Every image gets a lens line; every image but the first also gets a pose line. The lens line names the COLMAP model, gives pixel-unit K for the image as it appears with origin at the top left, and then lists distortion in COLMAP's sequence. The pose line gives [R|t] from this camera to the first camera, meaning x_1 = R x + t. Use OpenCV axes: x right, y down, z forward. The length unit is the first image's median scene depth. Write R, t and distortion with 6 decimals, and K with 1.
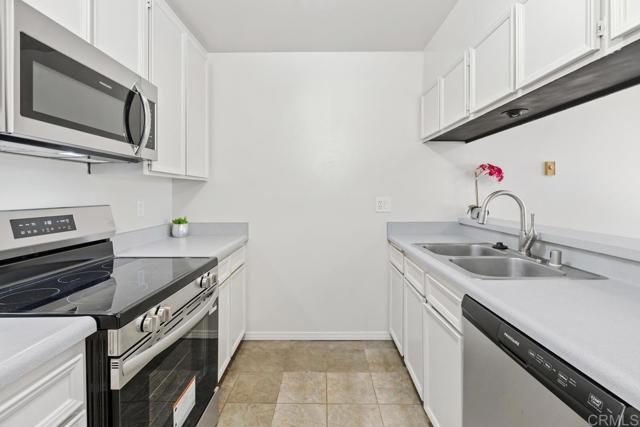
lens RADIAL K [[295.5, 0, 319.4], [0, 295.5, 201.7], [0, 0, 1]] dist [-0.000501, -0.000147]
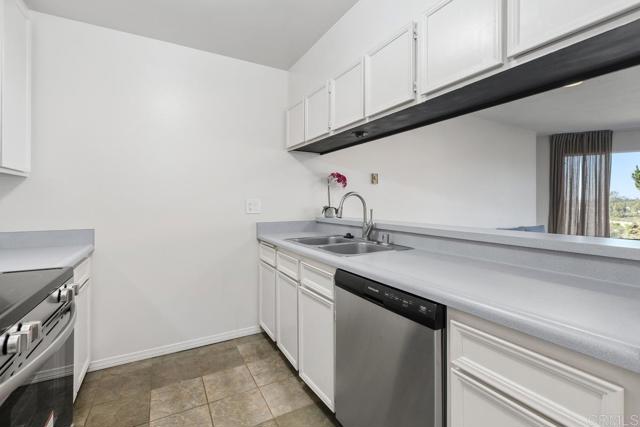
lens RADIAL K [[296.3, 0, 320.0], [0, 296.3, 213.5], [0, 0, 1]] dist [0.000886, 0.000105]
pose [[0.866424, -0.016942, 0.499022, -0.129995], [0.013210, 0.999852, 0.011010, 0.031650], [-0.499134, -0.002947, 0.866520, -0.056499]]
